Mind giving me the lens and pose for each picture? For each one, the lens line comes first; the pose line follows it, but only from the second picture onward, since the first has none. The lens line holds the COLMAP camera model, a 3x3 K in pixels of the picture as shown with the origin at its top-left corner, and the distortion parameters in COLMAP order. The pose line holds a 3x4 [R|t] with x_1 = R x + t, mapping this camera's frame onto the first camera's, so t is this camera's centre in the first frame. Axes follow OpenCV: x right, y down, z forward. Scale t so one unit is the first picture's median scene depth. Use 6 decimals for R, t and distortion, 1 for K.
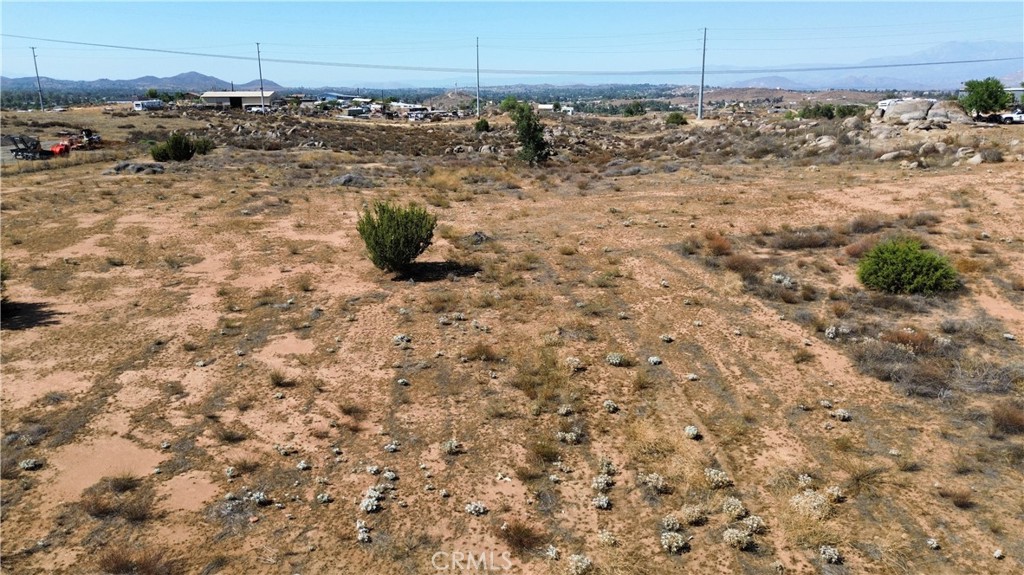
lens RADIAL K [[718.2, 0, 513.5], [0, 718.2, 281.6], [0, 0, 1]] dist [0.048702, -0.044045]
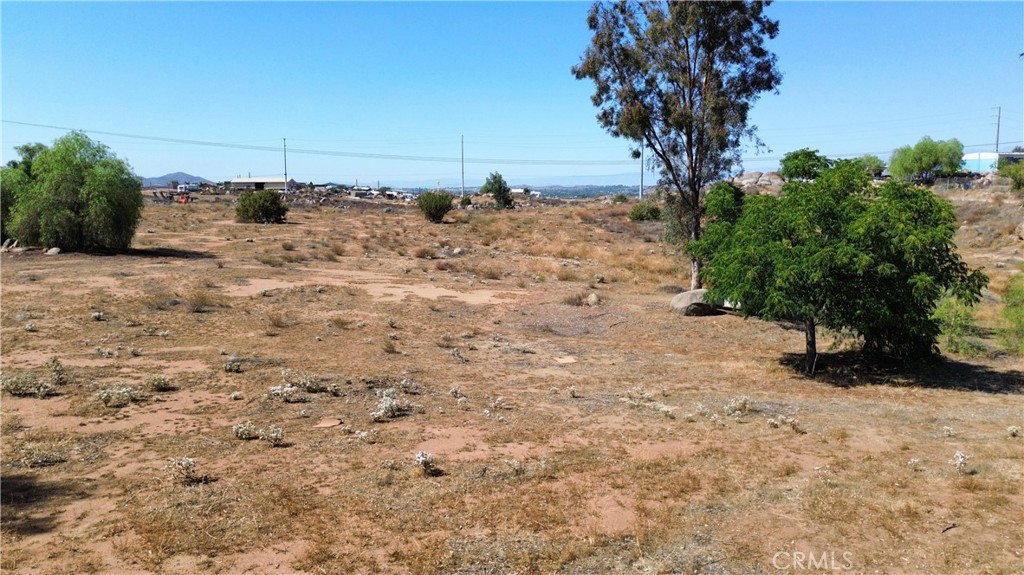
lens RADIAL K [[718.2, 0, 513.2], [0, 718.2, 297.7], [0, 0, 1]] dist [0.048702, -0.044045]
pose [[0.999607, 0.000146, 0.028029, 0.017465], [0.003012, 0.993640, -0.112567, 0.426356], [-0.027867, 0.112607, 0.993249, -1.085536]]
